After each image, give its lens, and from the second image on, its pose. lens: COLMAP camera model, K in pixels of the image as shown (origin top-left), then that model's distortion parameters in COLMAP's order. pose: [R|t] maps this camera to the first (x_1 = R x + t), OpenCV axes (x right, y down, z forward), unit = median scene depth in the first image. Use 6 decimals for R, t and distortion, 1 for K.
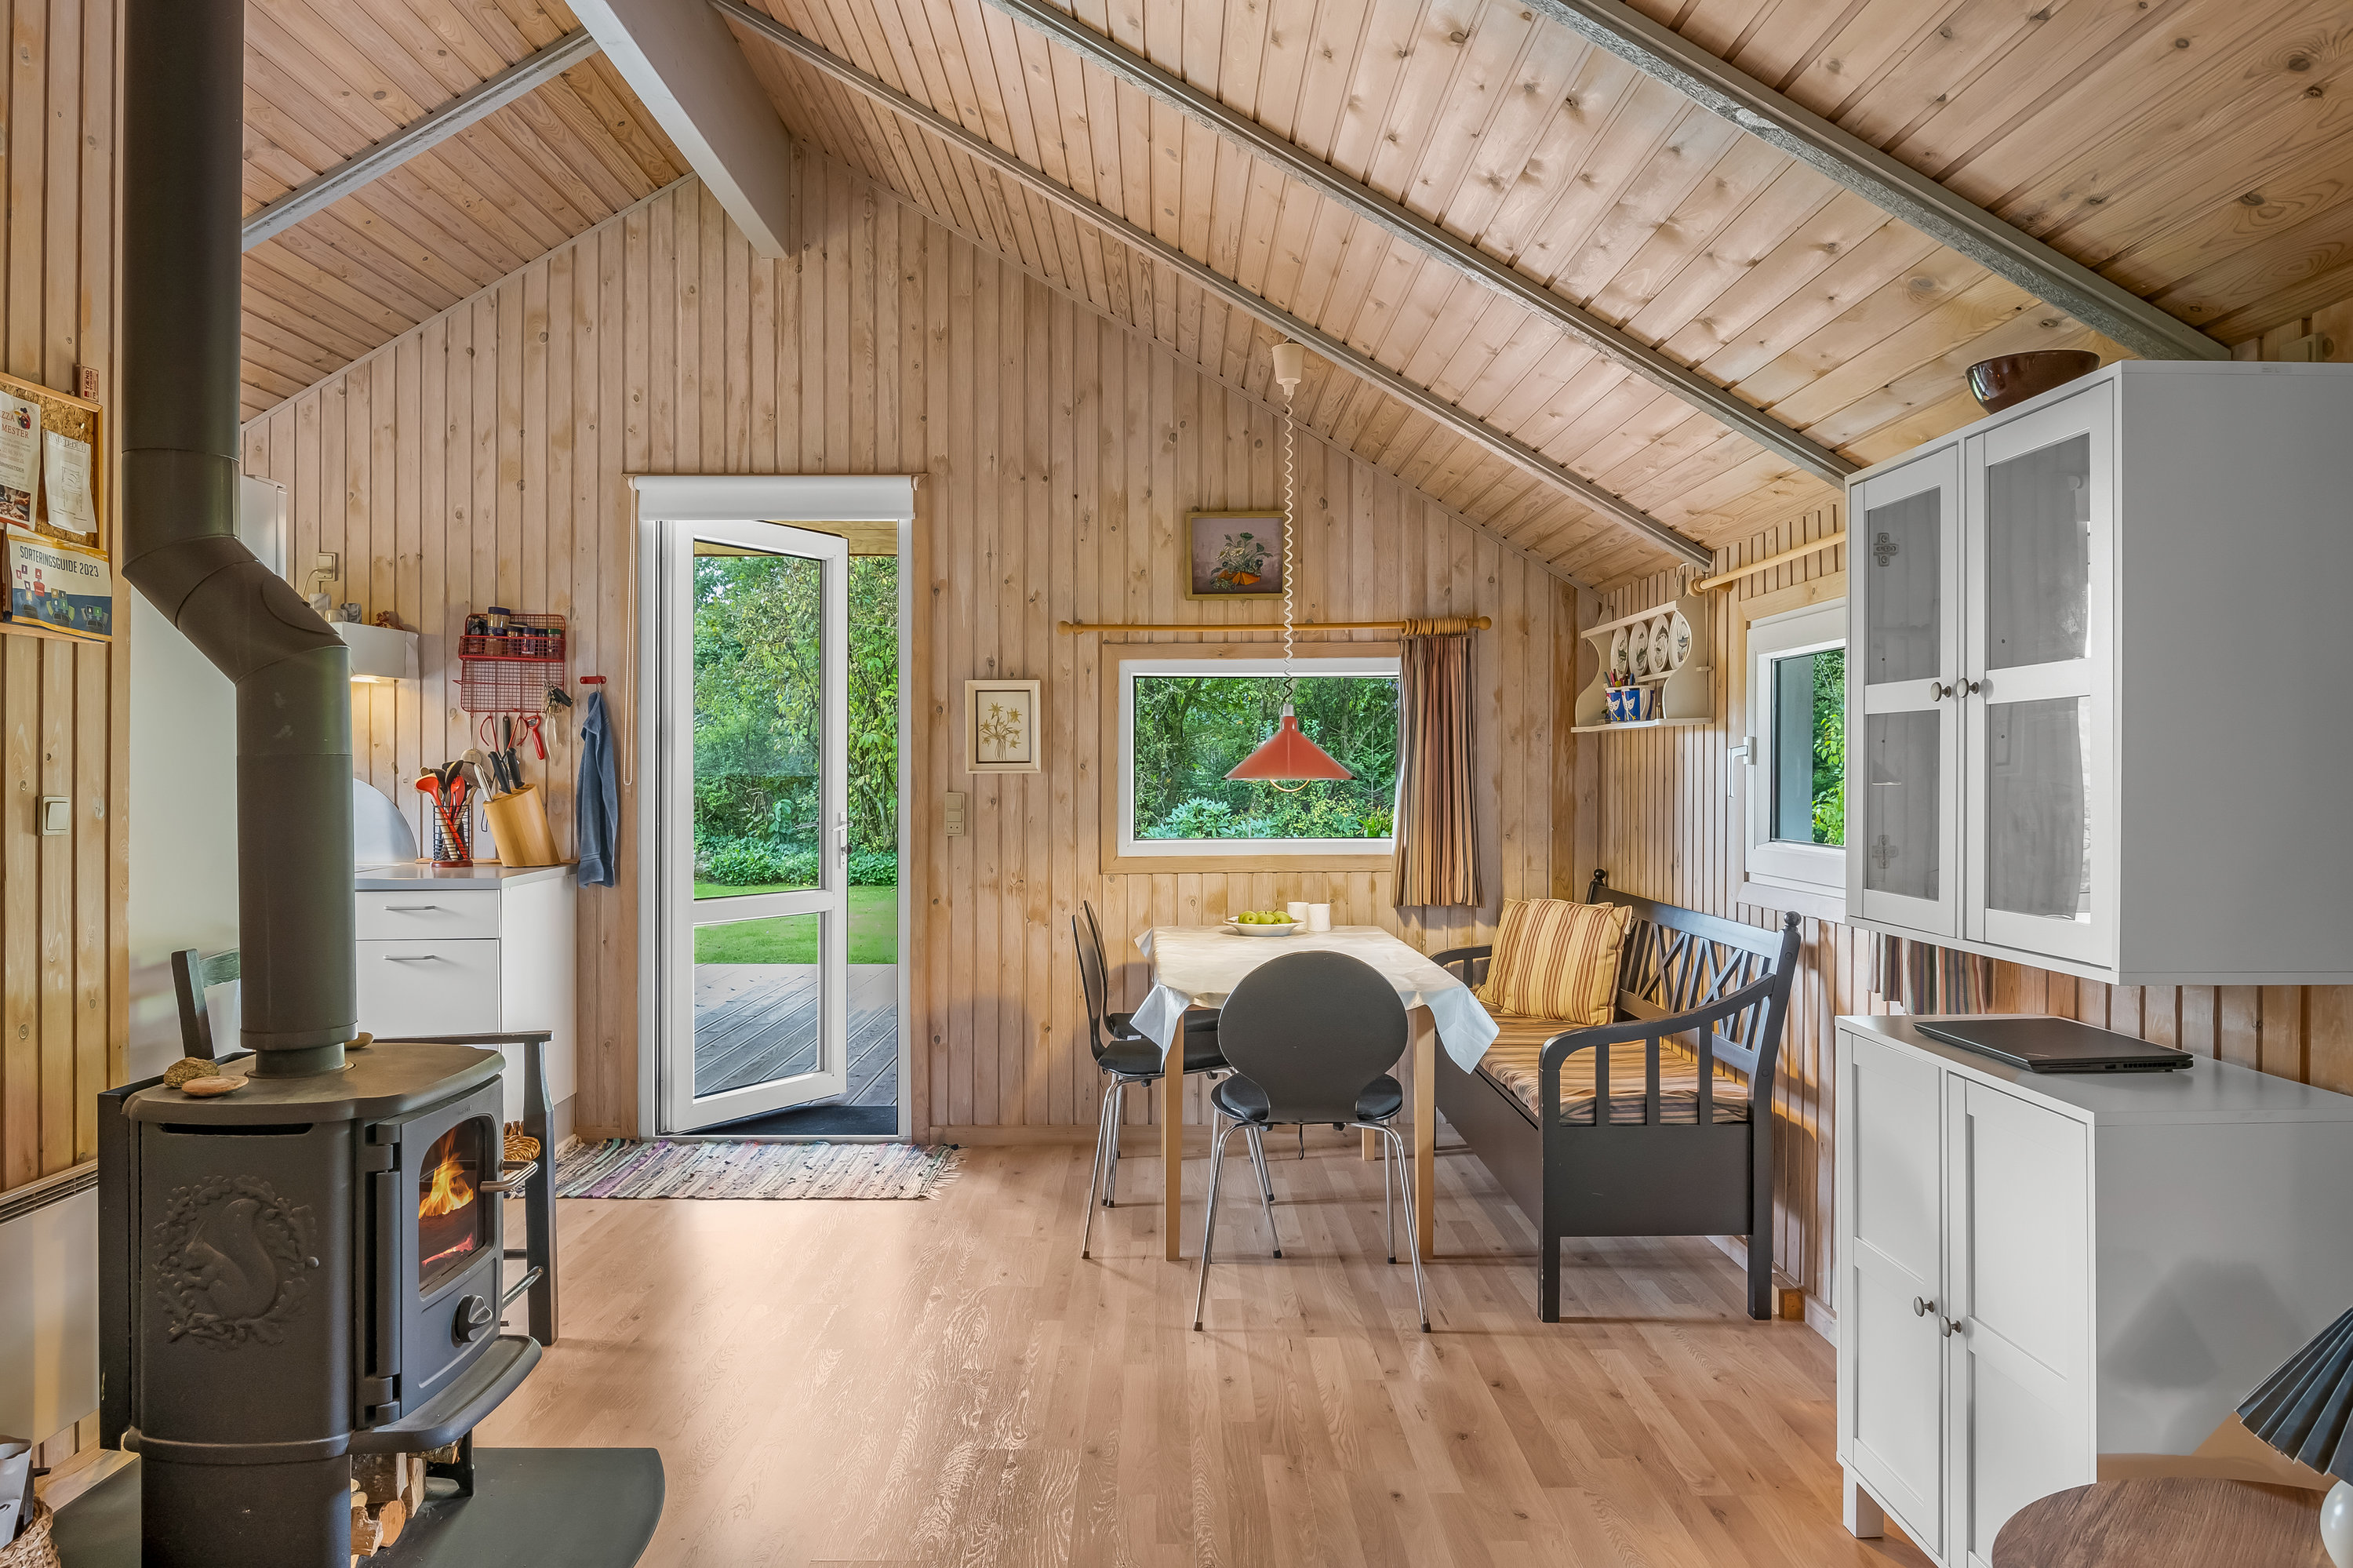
lens RADIAL K [[1568.5, 0, 1173.7], [0, 1568.5, 779.2], [0, 0, 1]] dist [-0.009331, 0.002649]
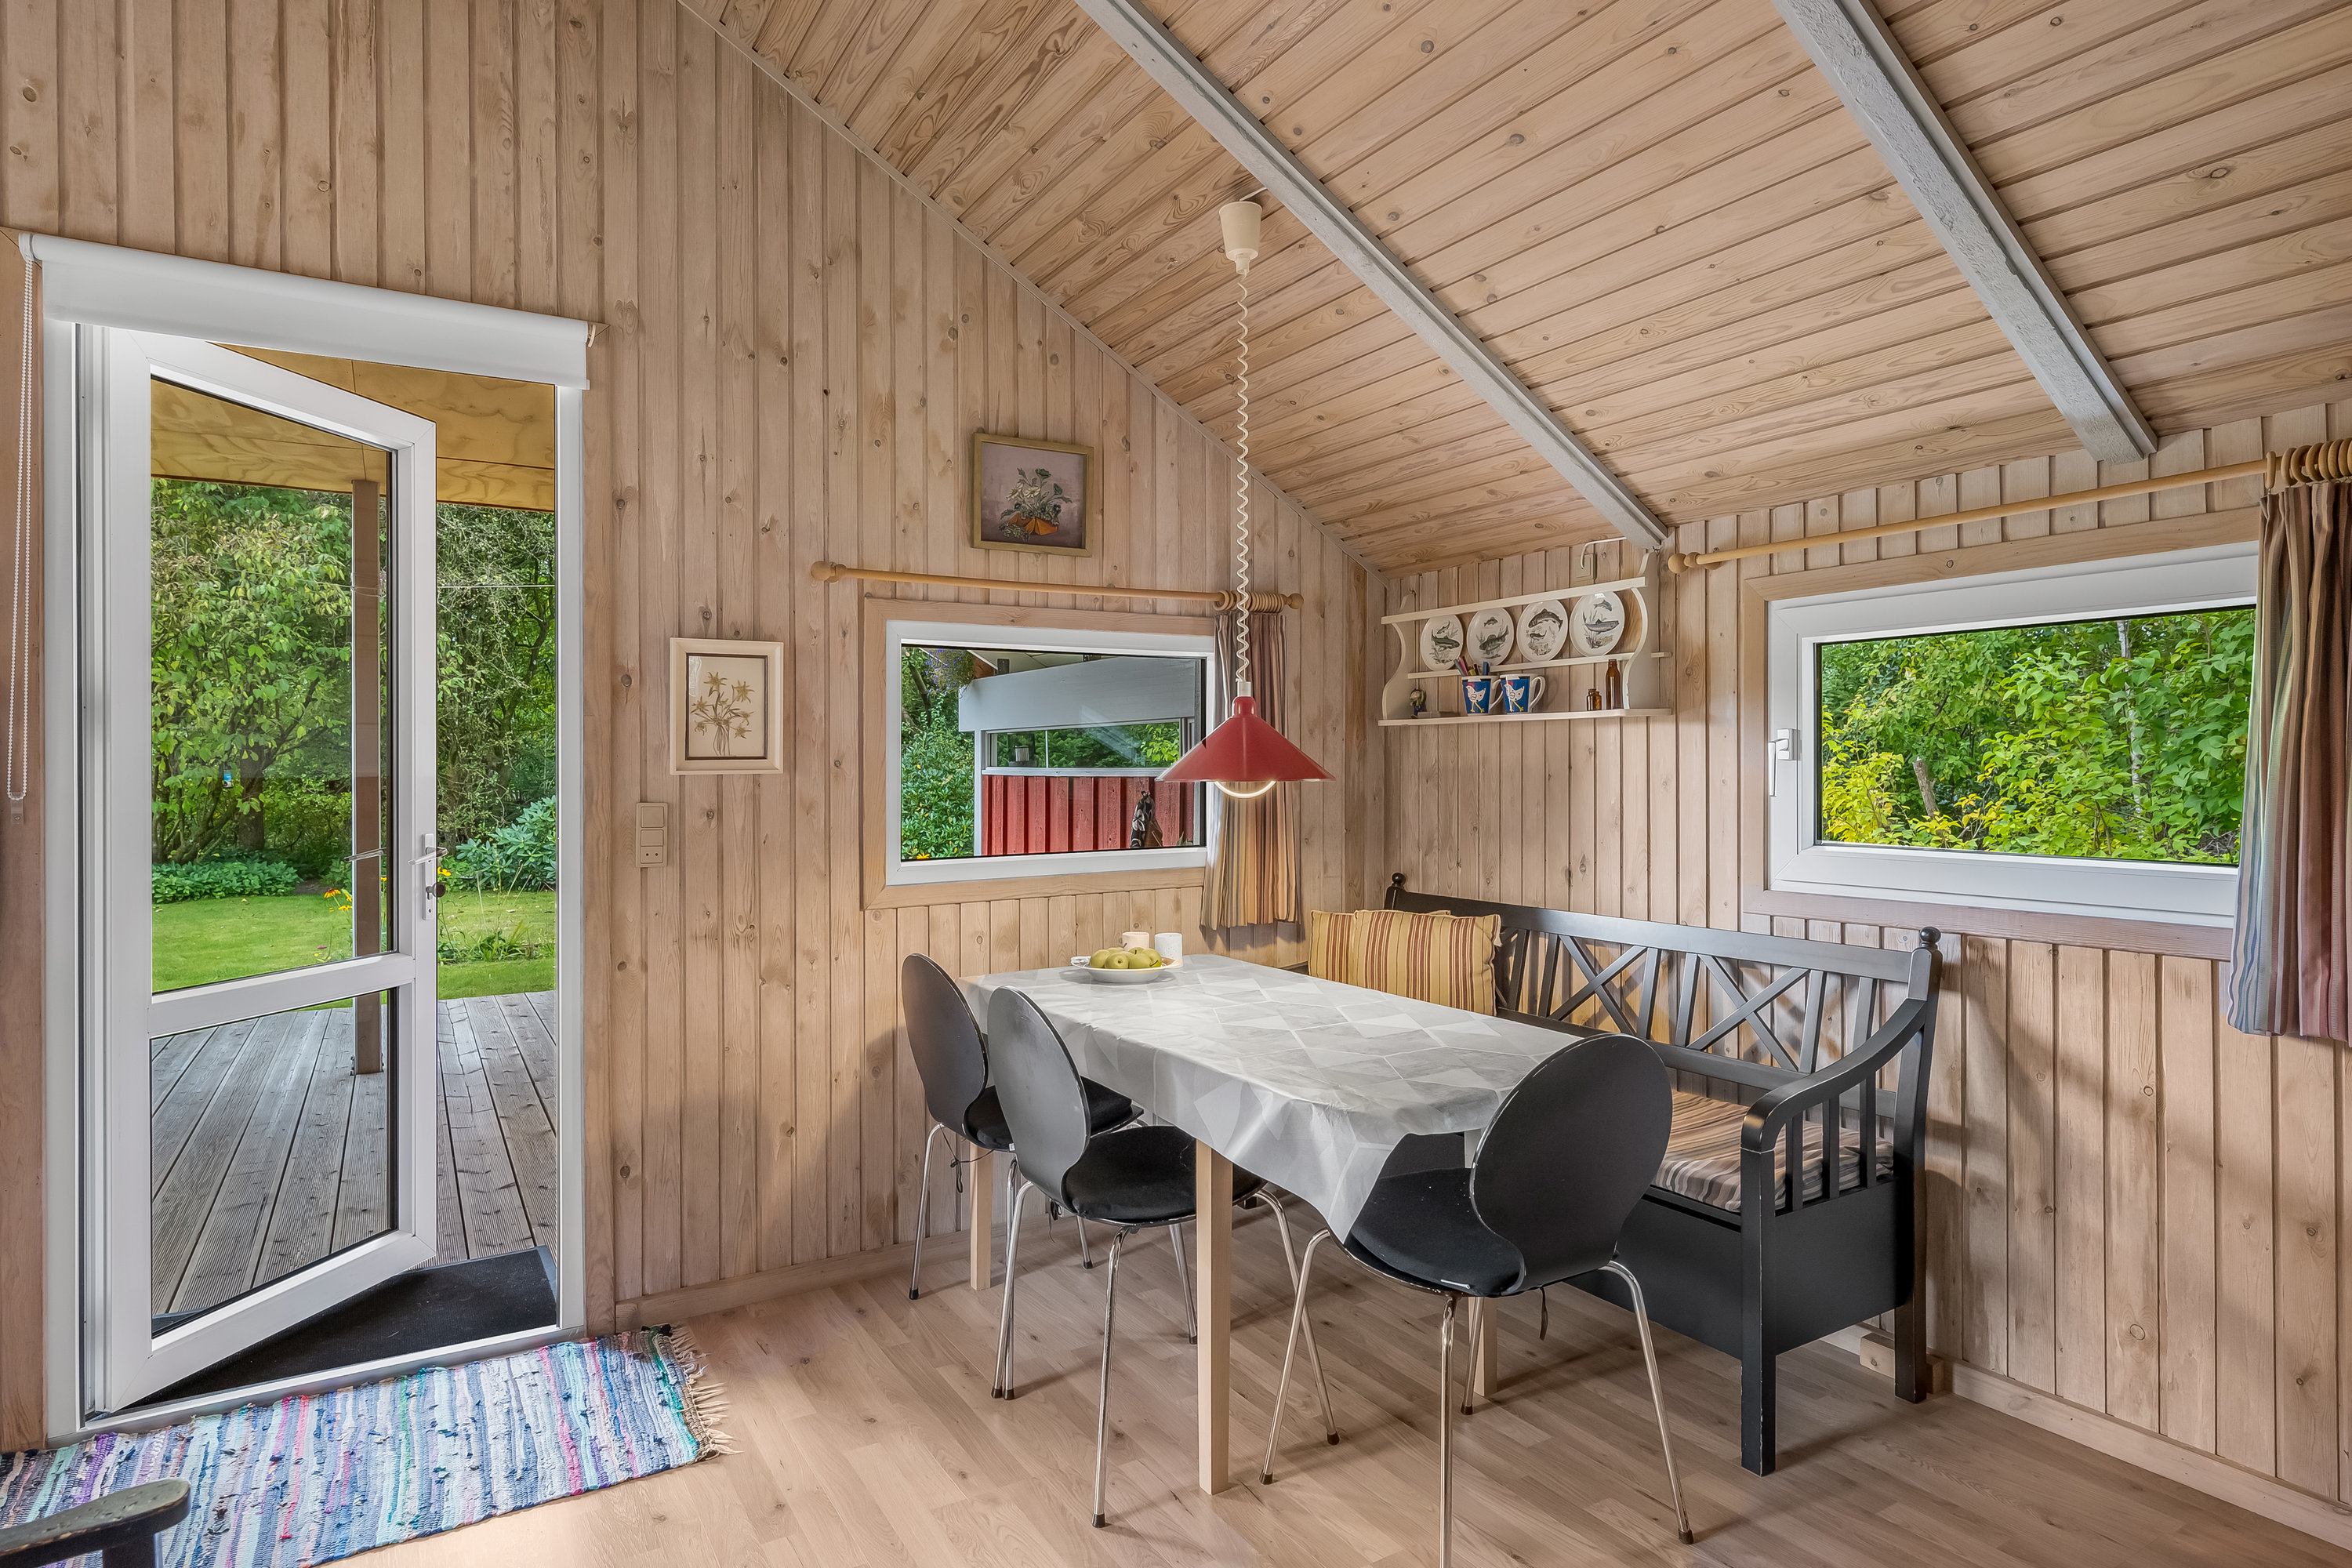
lens RADIAL K [[1283.6, 0, 1170.8], [0, 1283.6, 773.1], [0, 0, 1]] dist [-0.002689, 0.002563]
pose [[0.858971, -0.005350, 0.511996, -0.230762], [0.006614, 0.999978, -0.000647, -0.002465], [-0.511982, 0.003942, 0.858987, 0.409057]]
